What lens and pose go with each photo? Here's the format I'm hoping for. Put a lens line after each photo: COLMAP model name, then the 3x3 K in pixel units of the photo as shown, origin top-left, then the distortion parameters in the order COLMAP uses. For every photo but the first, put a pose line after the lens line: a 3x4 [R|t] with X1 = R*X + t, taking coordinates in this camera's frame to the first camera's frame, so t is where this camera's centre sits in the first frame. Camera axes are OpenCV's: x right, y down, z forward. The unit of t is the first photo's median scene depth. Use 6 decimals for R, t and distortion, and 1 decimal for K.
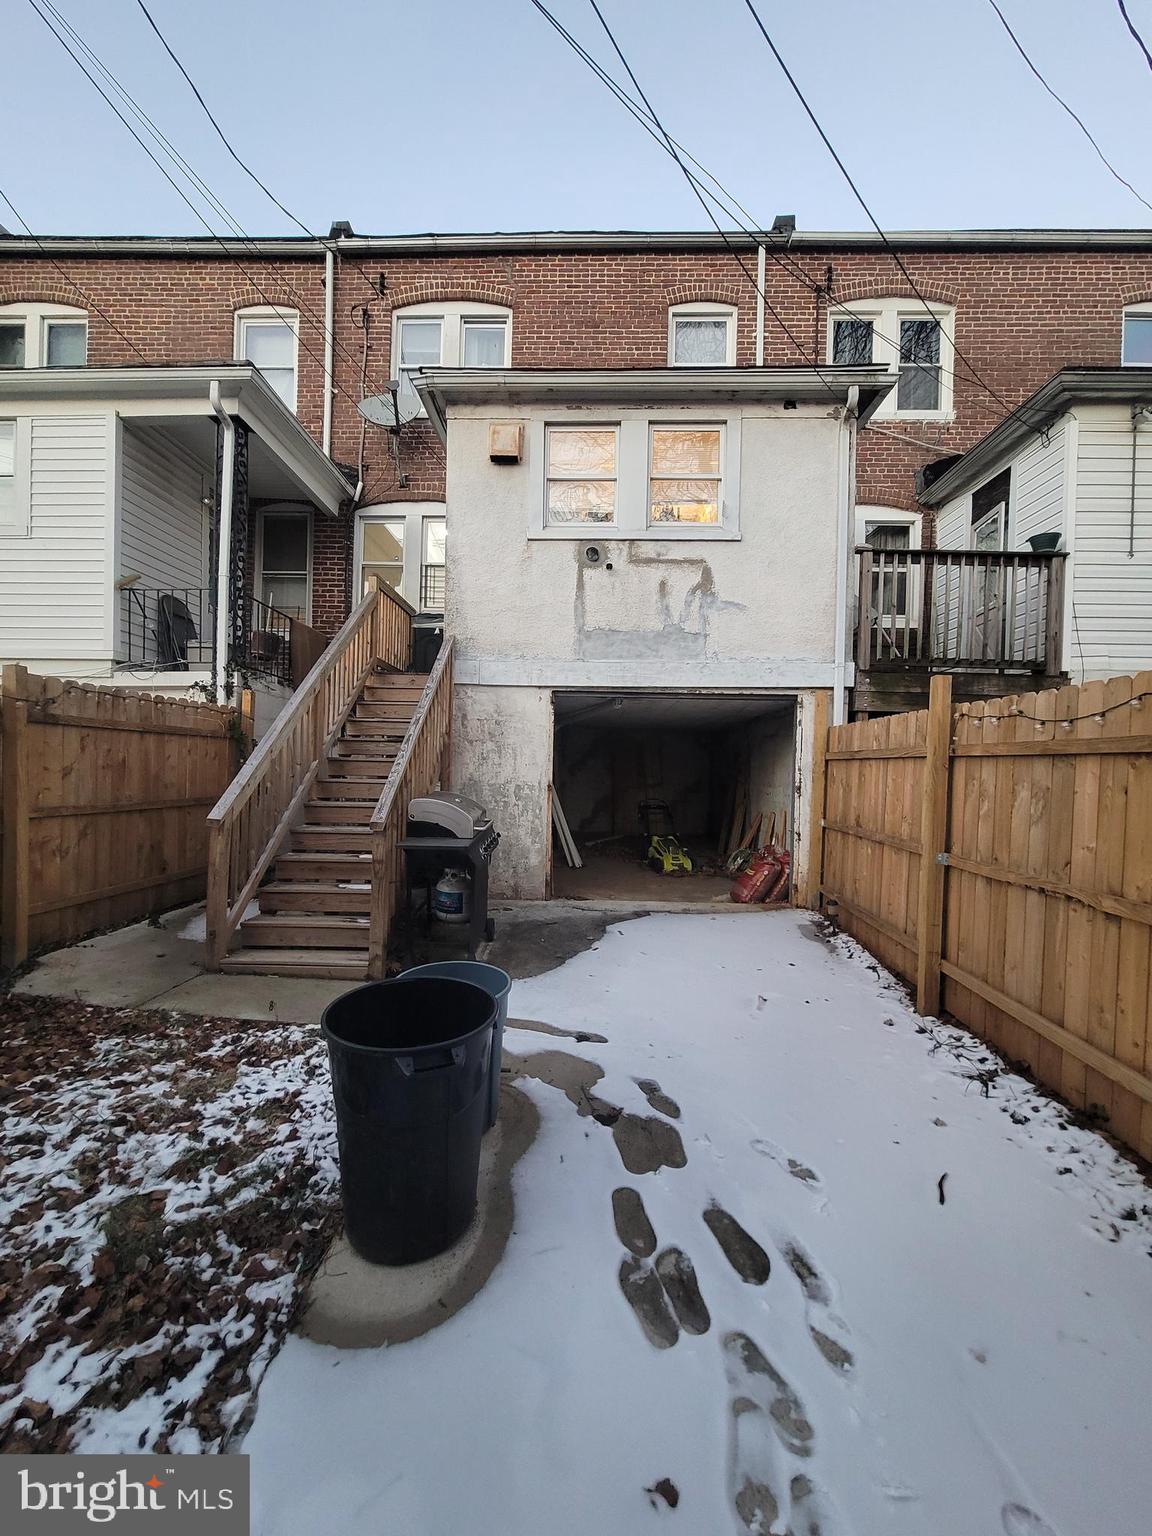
lens RADIAL K [[632.3, 0, 565.0], [0, 632.3, 766.8], [0, 0, 1]] dist [-0.001910, 0.000504]
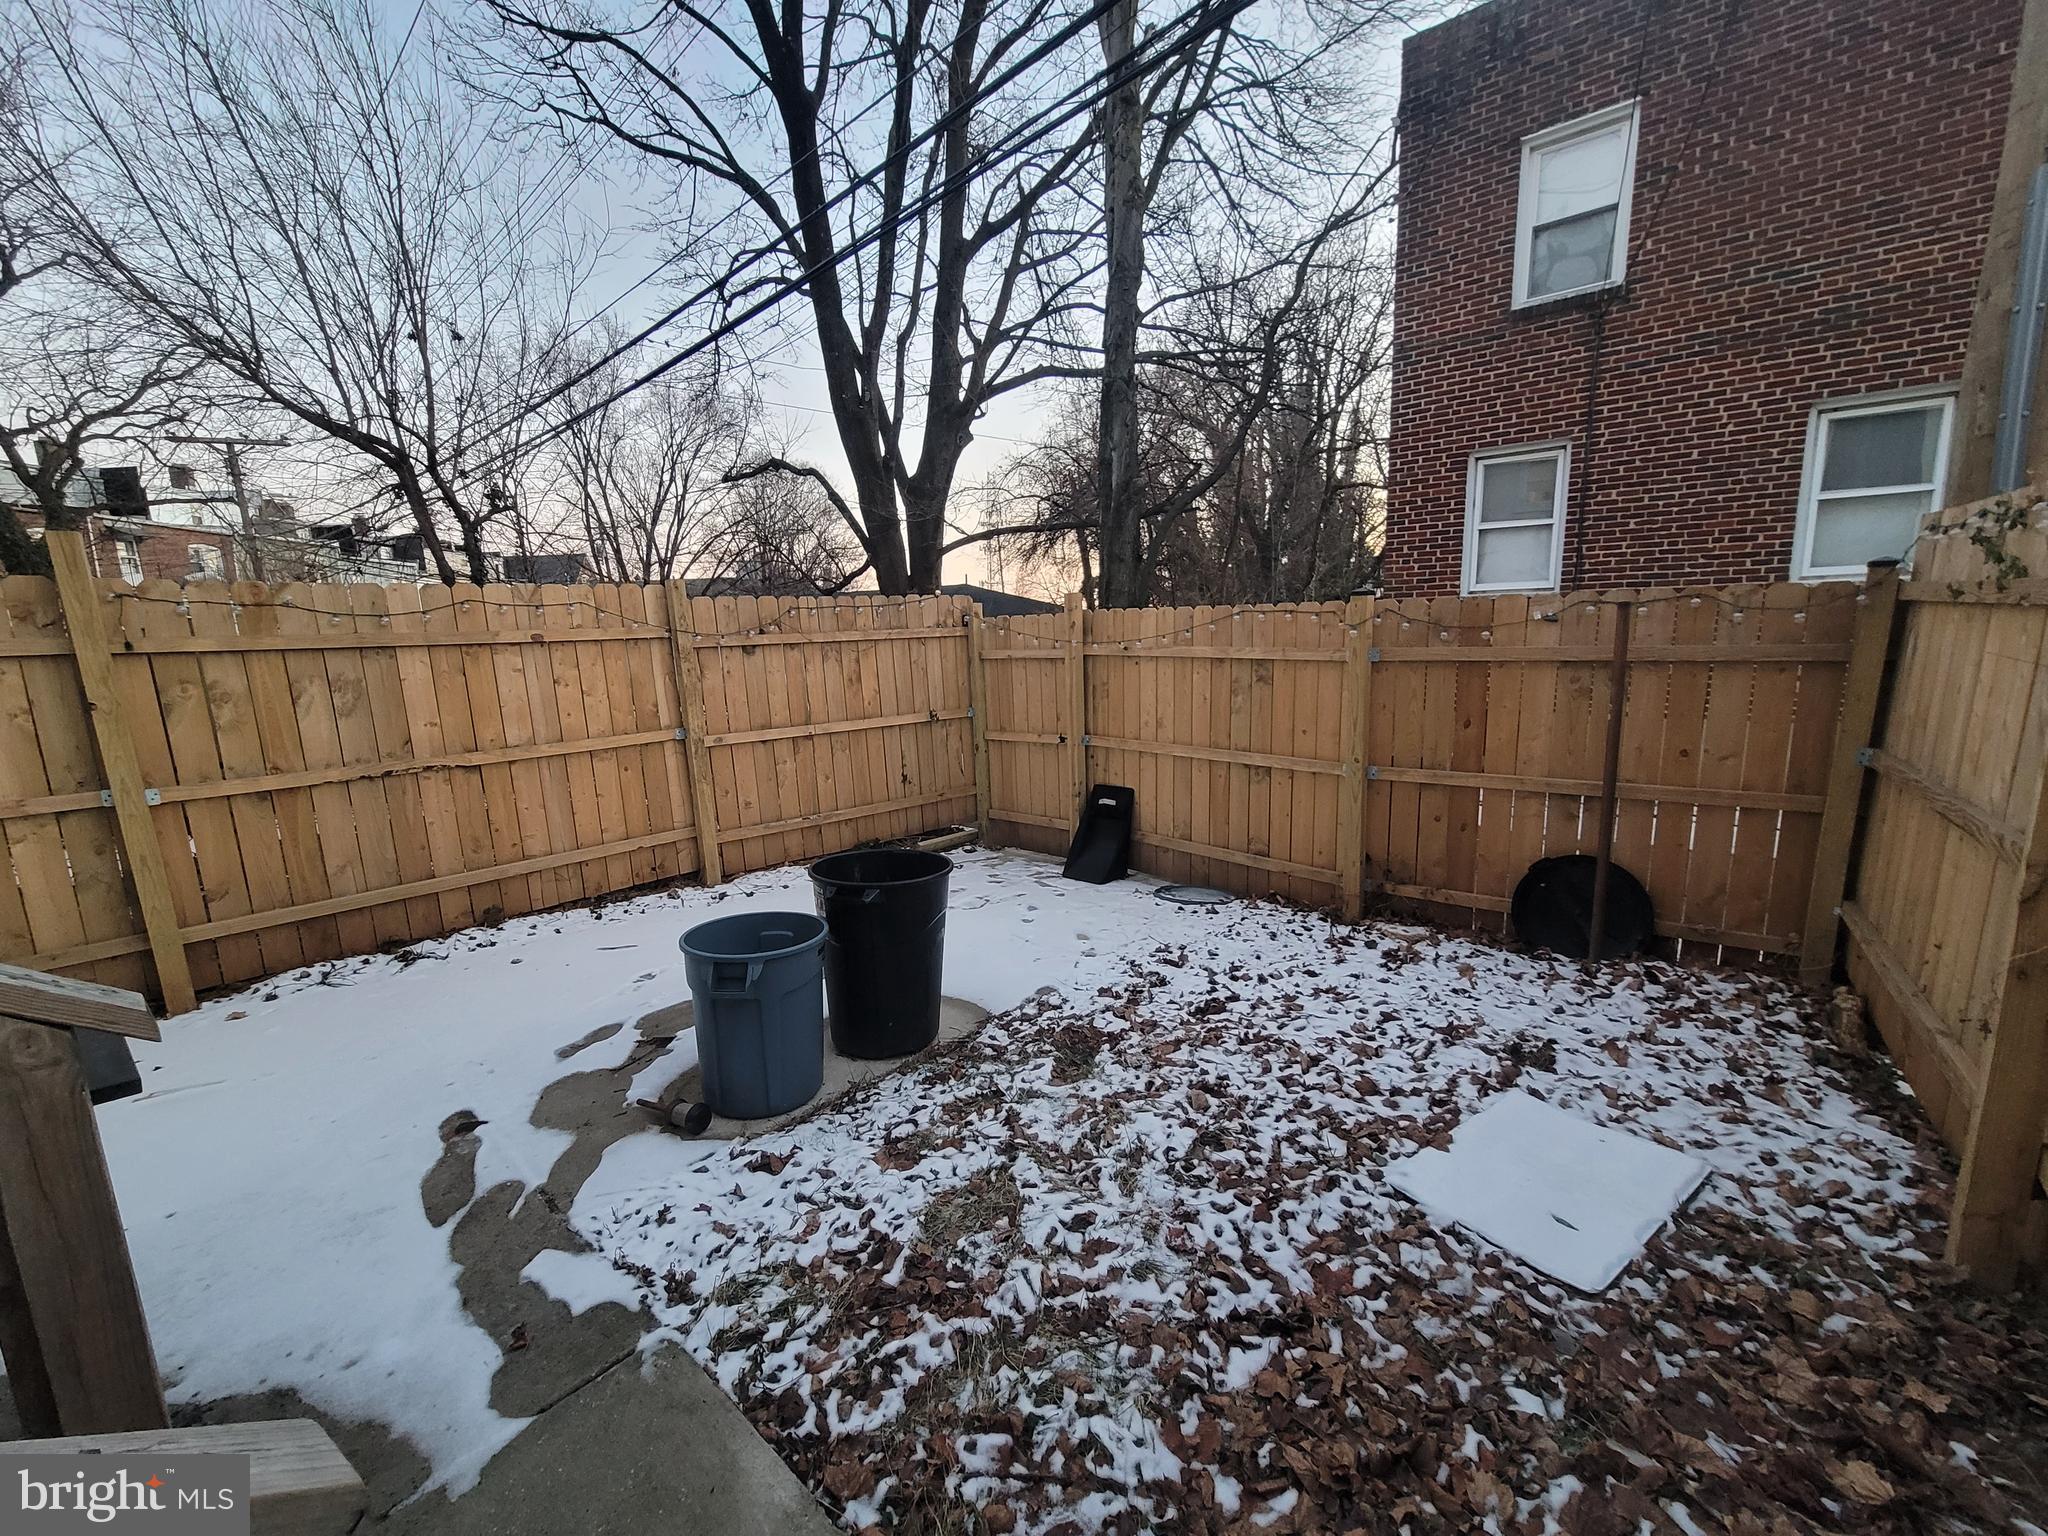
lens RADIAL K [[843.1, 0, 1025.7], [0, 843.1, 777.1], [0, 0, 1]] dist [-0.001910, 0.000504]
pose [[-0.784595, -0.104567, 0.611127, -1.045905], [0.019239, 0.981094, 0.192571, -0.059890], [-0.619710, 0.162848, -0.767750, 1.503305]]
